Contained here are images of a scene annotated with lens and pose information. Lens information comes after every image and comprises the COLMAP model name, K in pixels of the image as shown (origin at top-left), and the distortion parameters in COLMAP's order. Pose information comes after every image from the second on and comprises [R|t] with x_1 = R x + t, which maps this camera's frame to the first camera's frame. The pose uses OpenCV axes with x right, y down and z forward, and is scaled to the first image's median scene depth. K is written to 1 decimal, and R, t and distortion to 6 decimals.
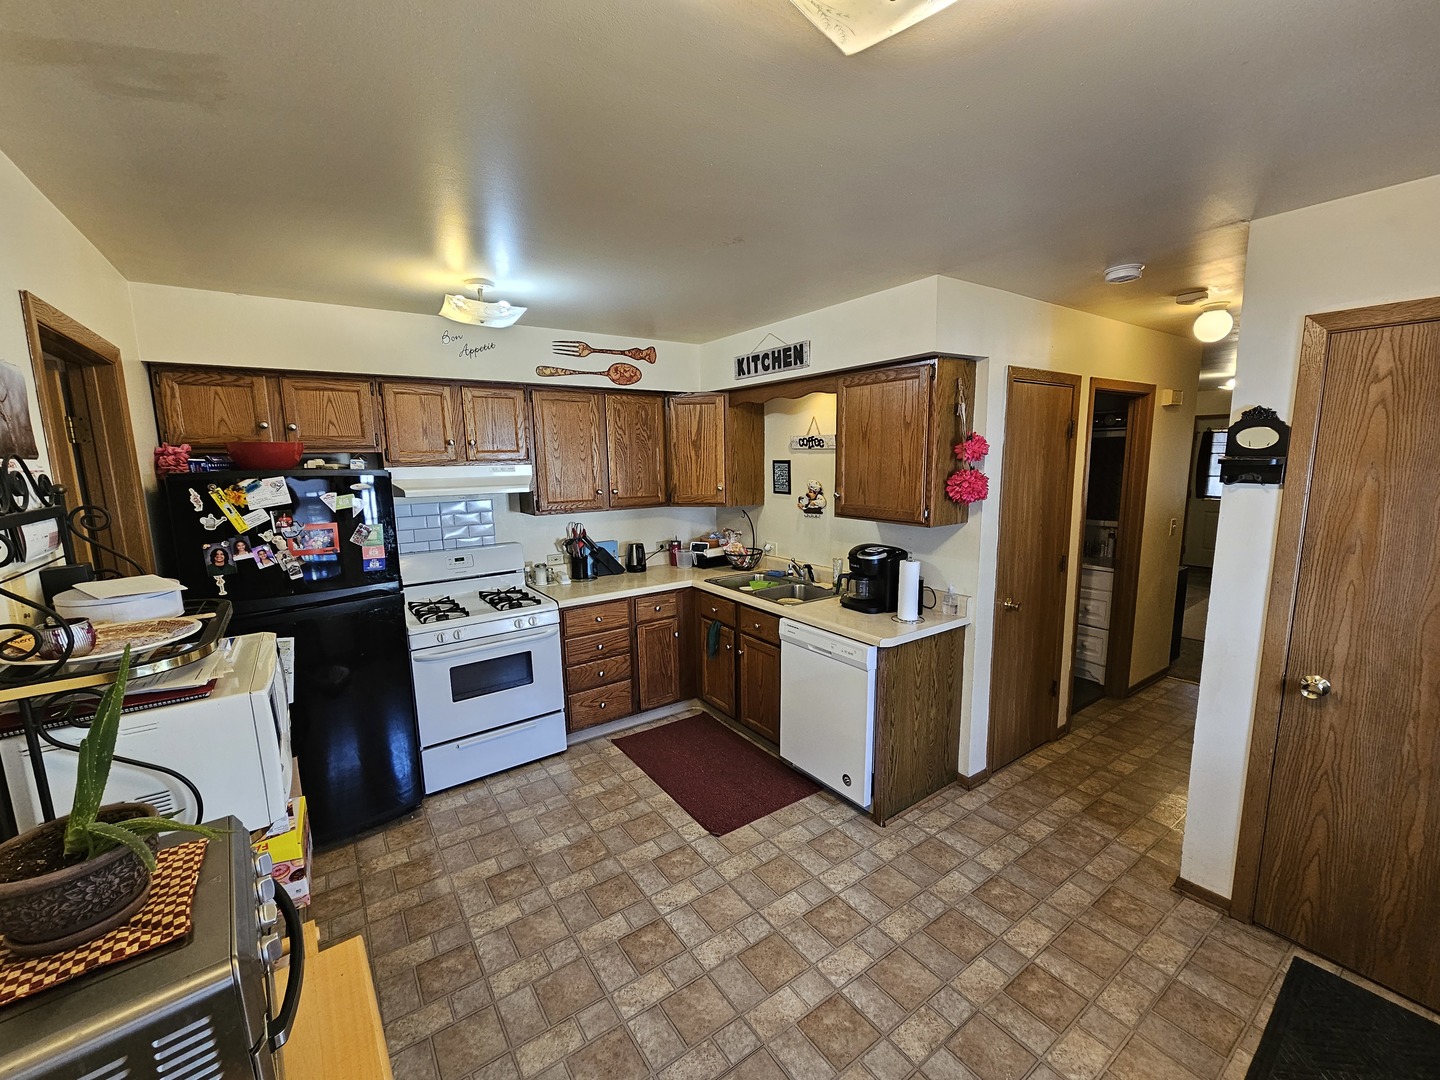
lens RADIAL K [[593.8, 0, 723.5], [0, 593.8, 543.1], [0, 0, 1]] dist [0.007488, 0.000345]
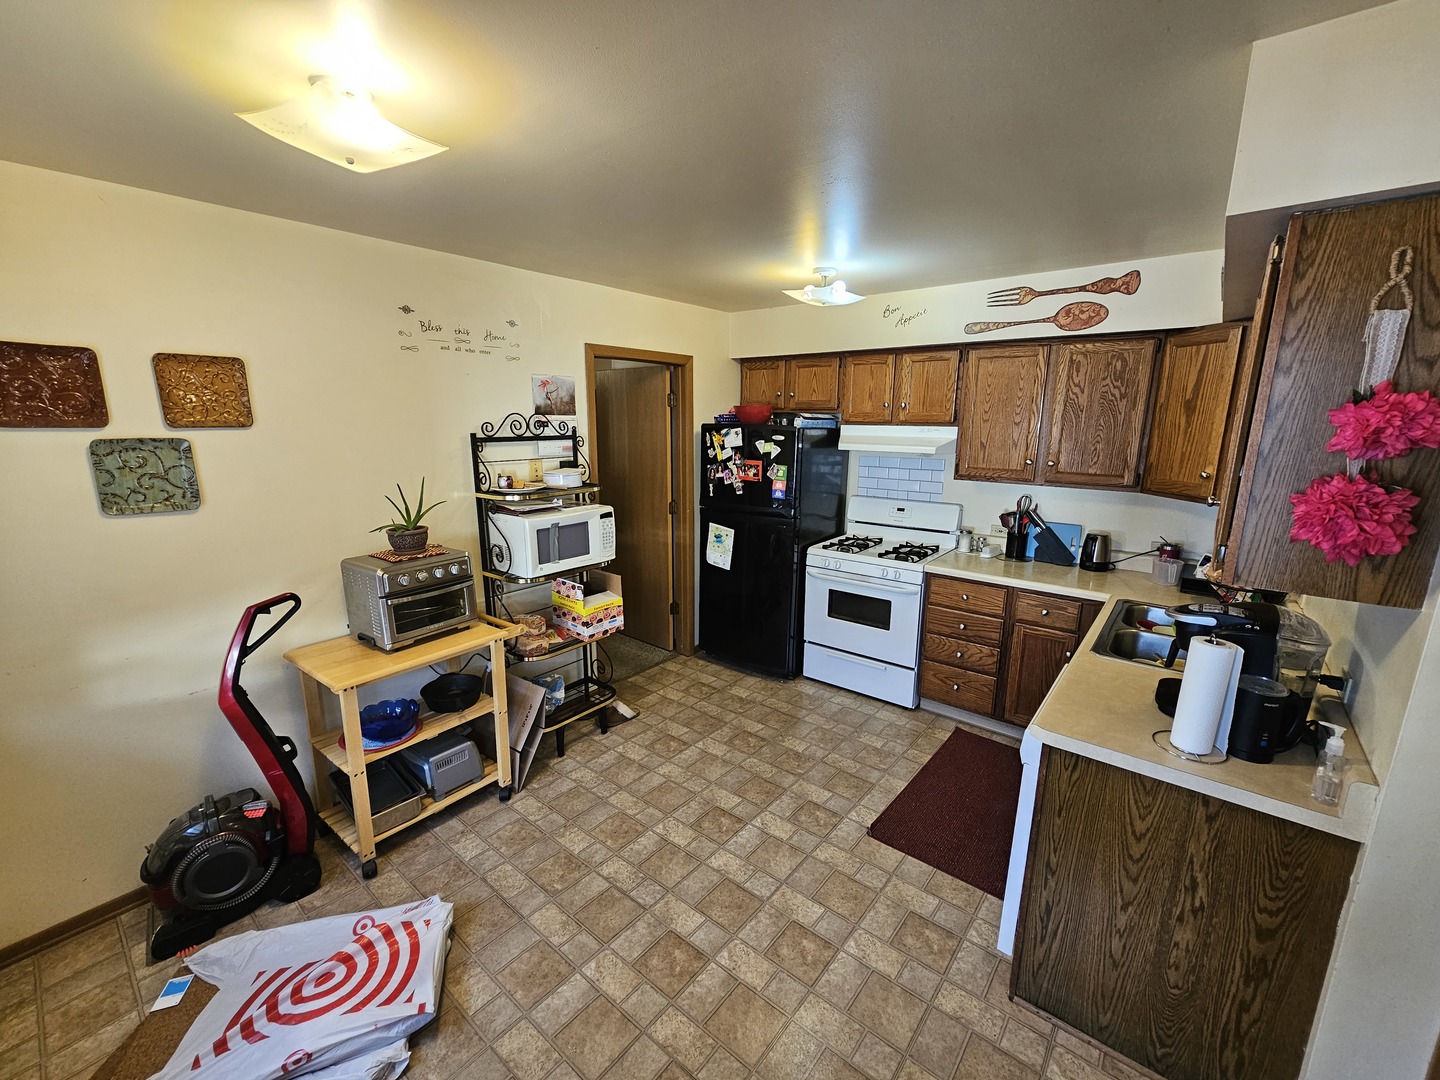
lens RADIAL K [[593.8, 0, 722.4], [0, 593.8, 543.6], [0, 0, 1]] dist [0.007488, 0.000345]
pose [[0.273124, 0.222076, -0.935994, 0.576729], [-0.151868, 0.970741, 0.186005, -0.073607], [0.949915, 0.091345, 0.298859, 0.379437]]
